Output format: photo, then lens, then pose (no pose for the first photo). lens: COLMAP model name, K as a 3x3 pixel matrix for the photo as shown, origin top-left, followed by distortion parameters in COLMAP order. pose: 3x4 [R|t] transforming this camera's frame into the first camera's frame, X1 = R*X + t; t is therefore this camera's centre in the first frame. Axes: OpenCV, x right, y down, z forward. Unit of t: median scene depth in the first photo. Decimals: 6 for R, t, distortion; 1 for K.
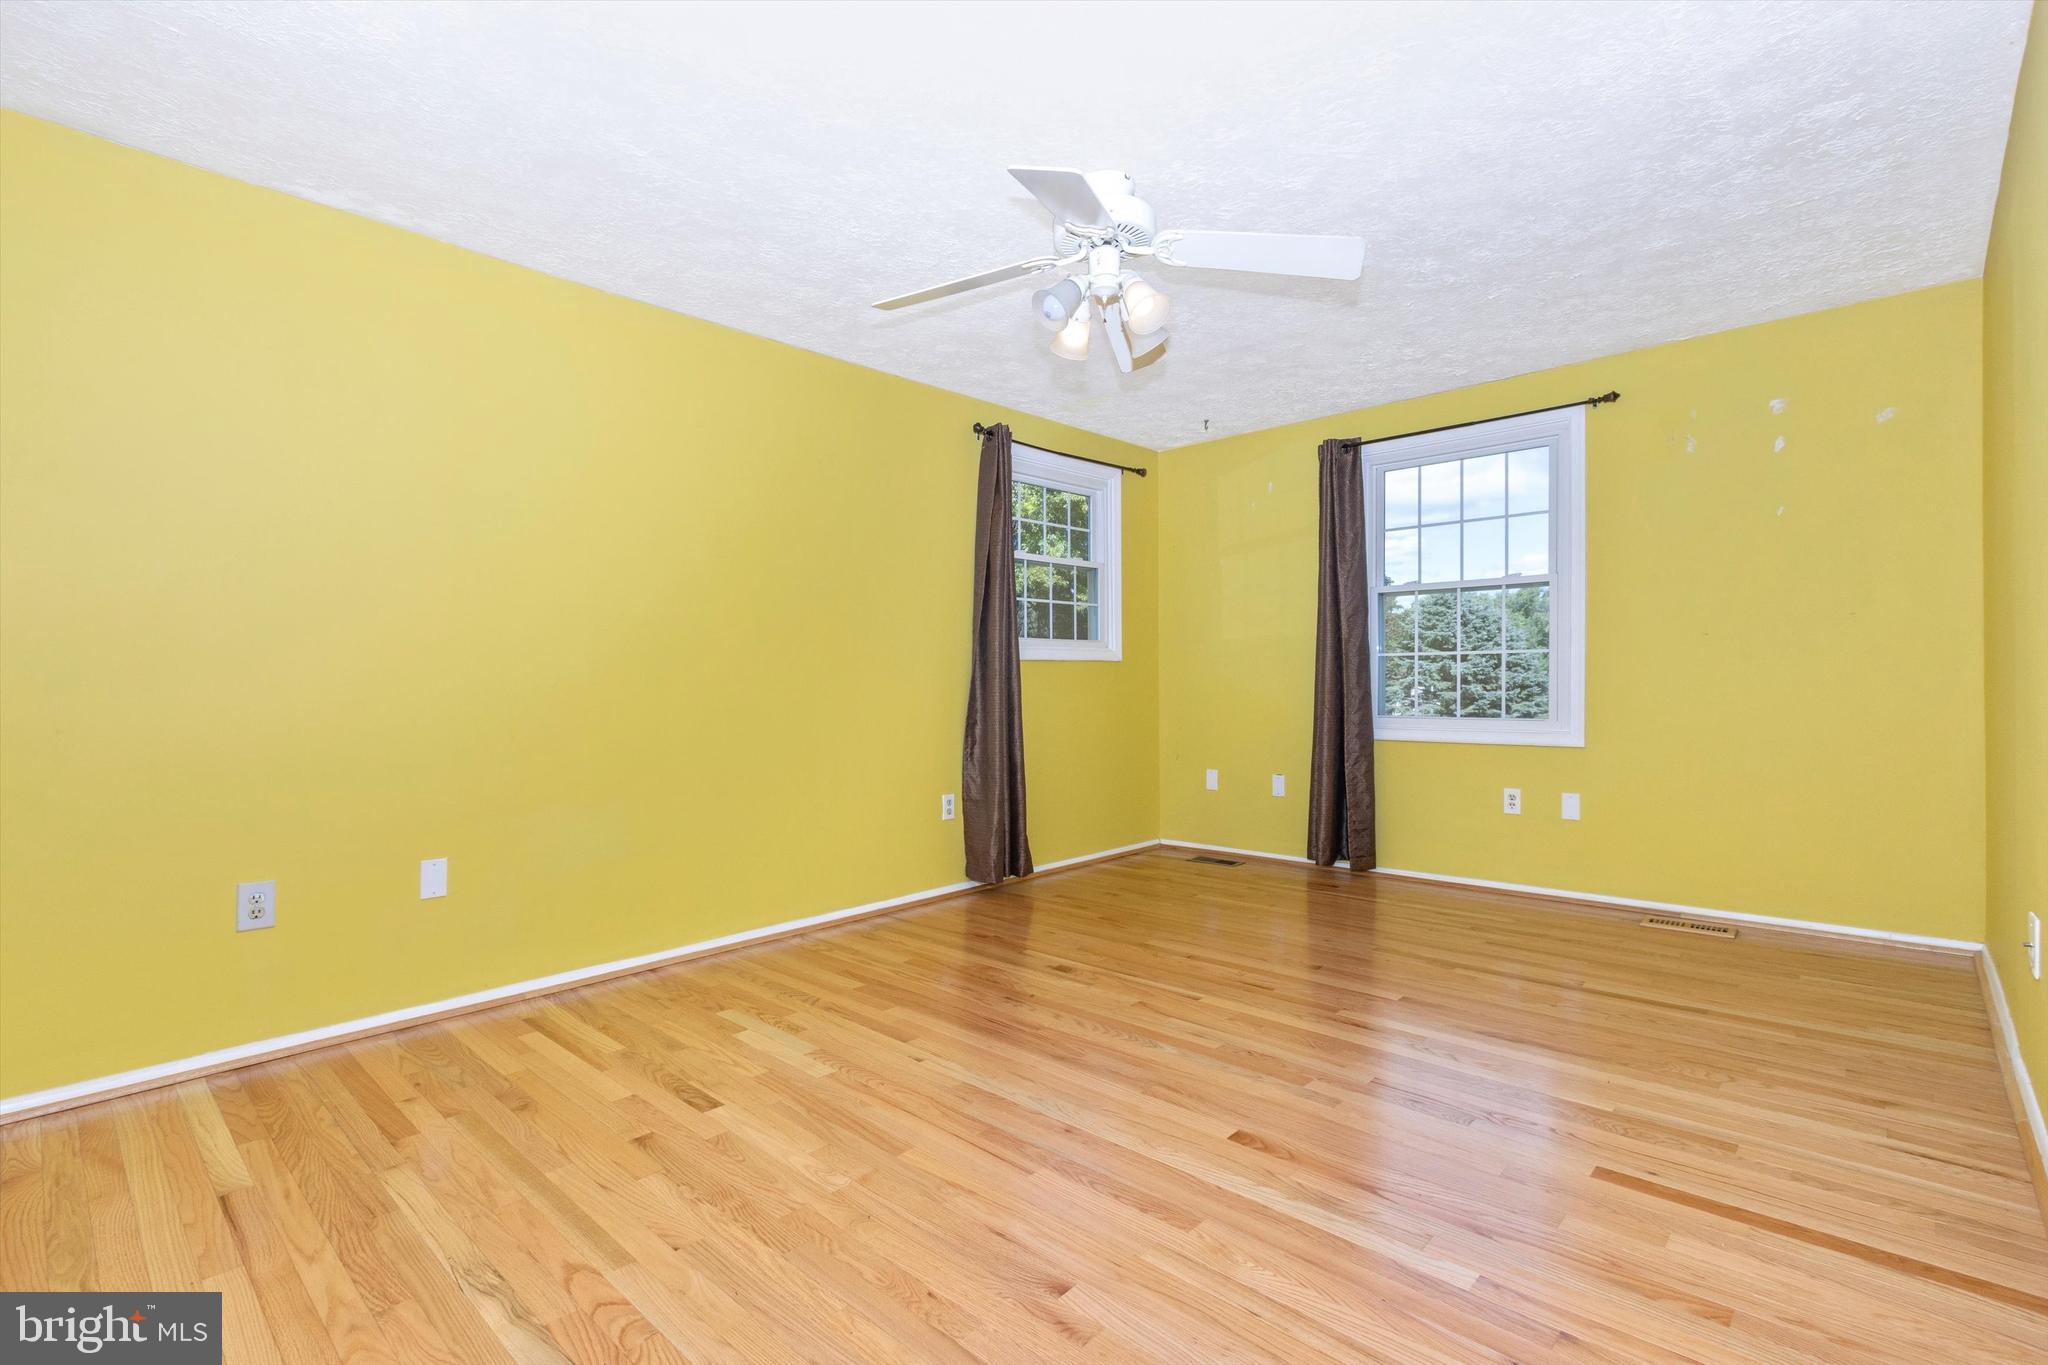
lens RADIAL K [[944.0, 0, 1022.1], [0, 944.0, 672.3], [0, 0, 1]] dist [0.002452, 0.000134]
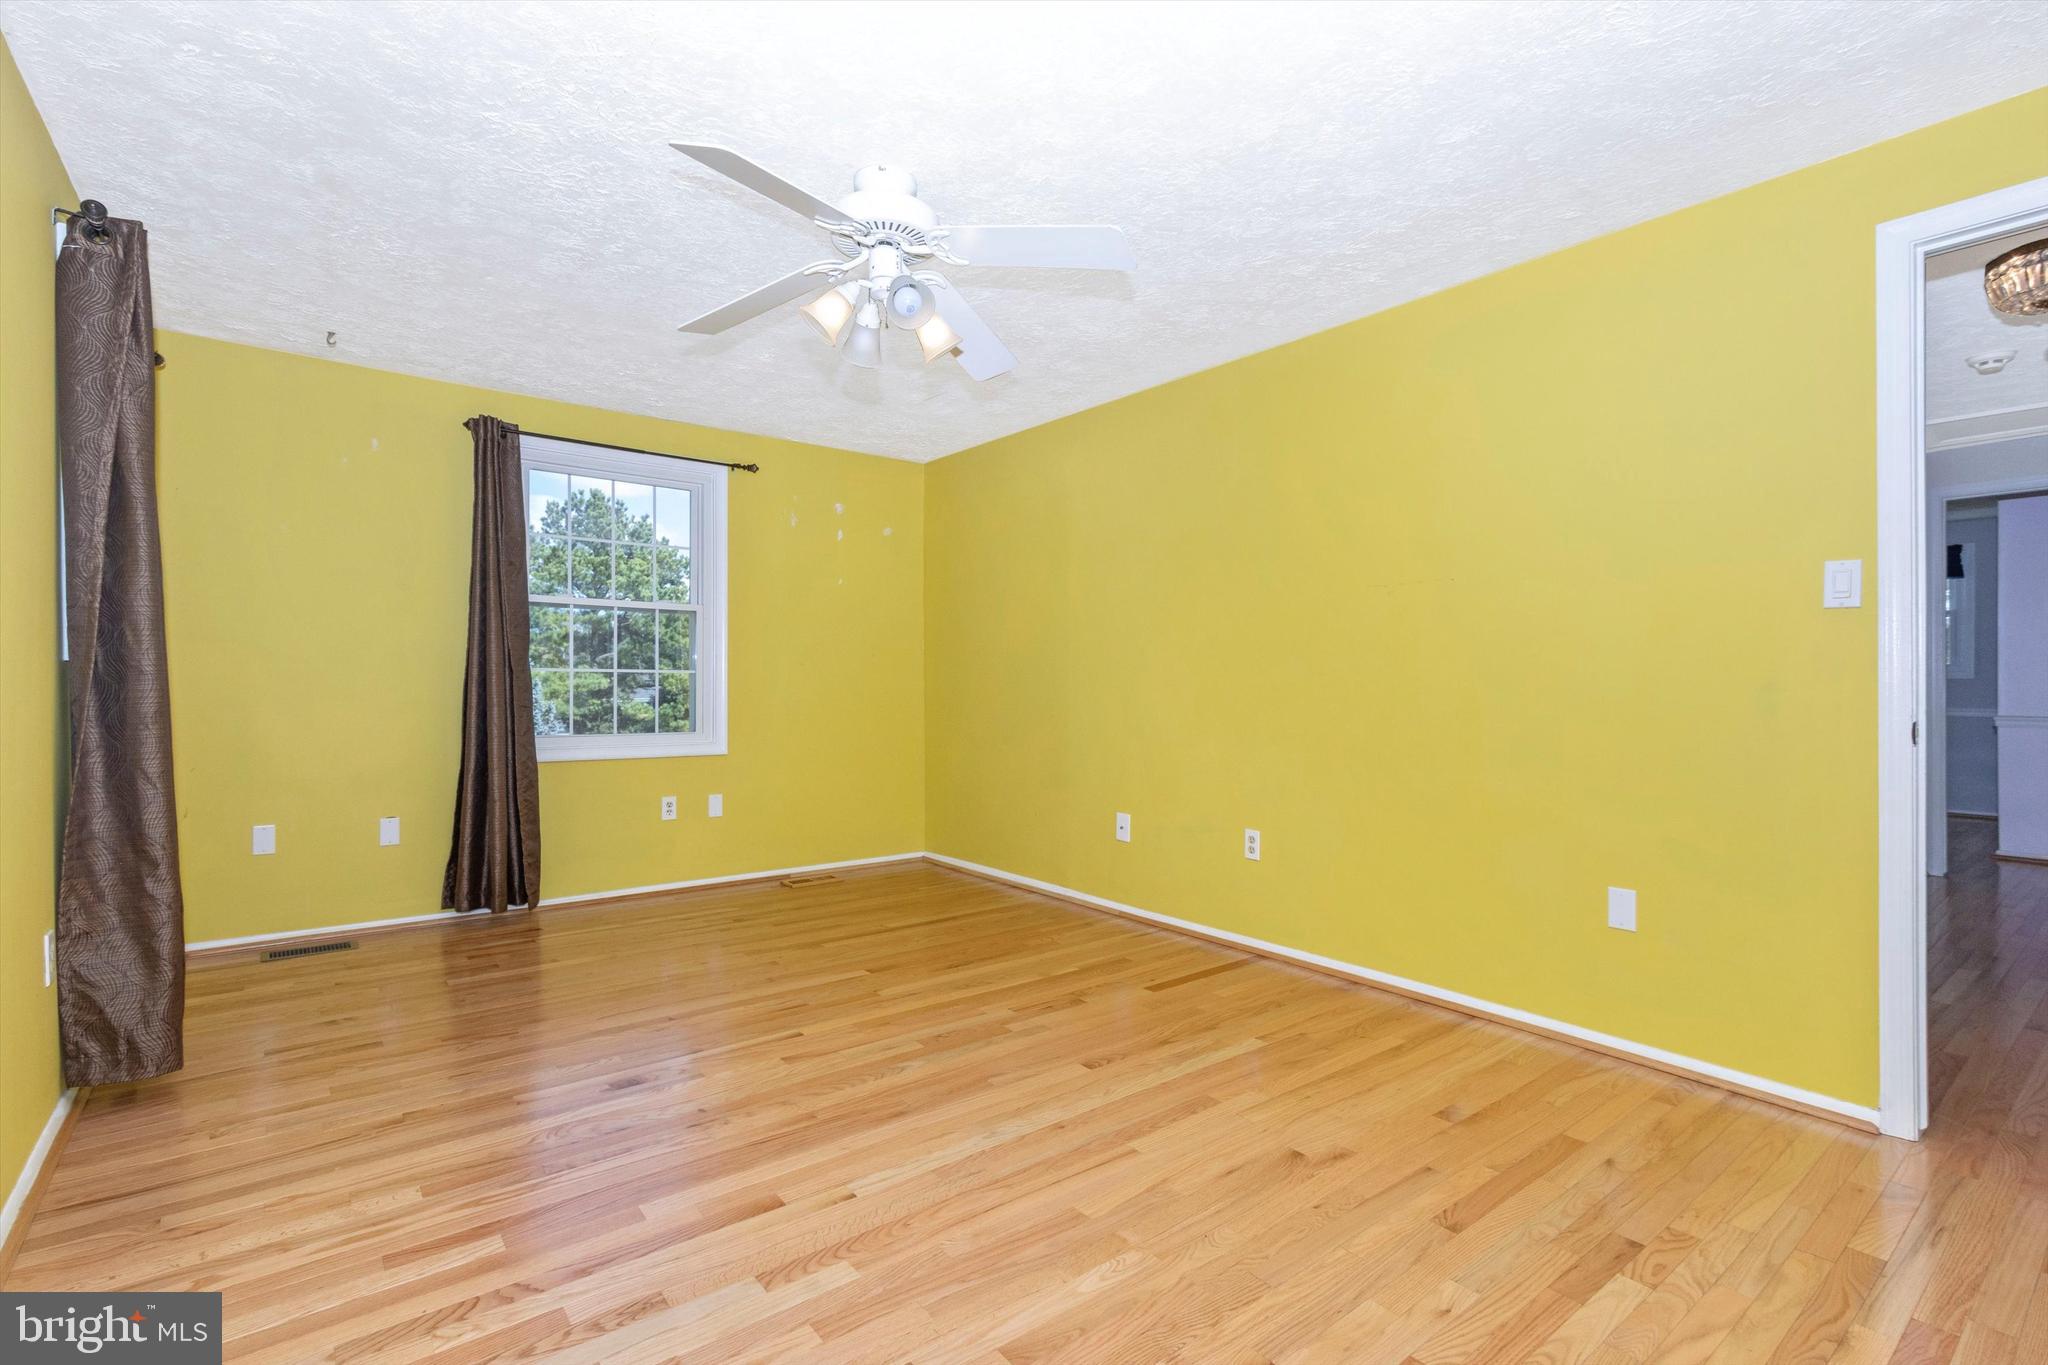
lens RADIAL K [[944.0, 0, 1022.1], [0, 944.0, 672.3], [0, 0, 1]] dist [0.002452, 0.000134]
pose [[0.143201, 0.024506, 0.989390, -0.623801], [-0.016187, 0.999618, -0.022416, -0.003441], [-0.989561, -0.012805, 0.143543, 0.542640]]
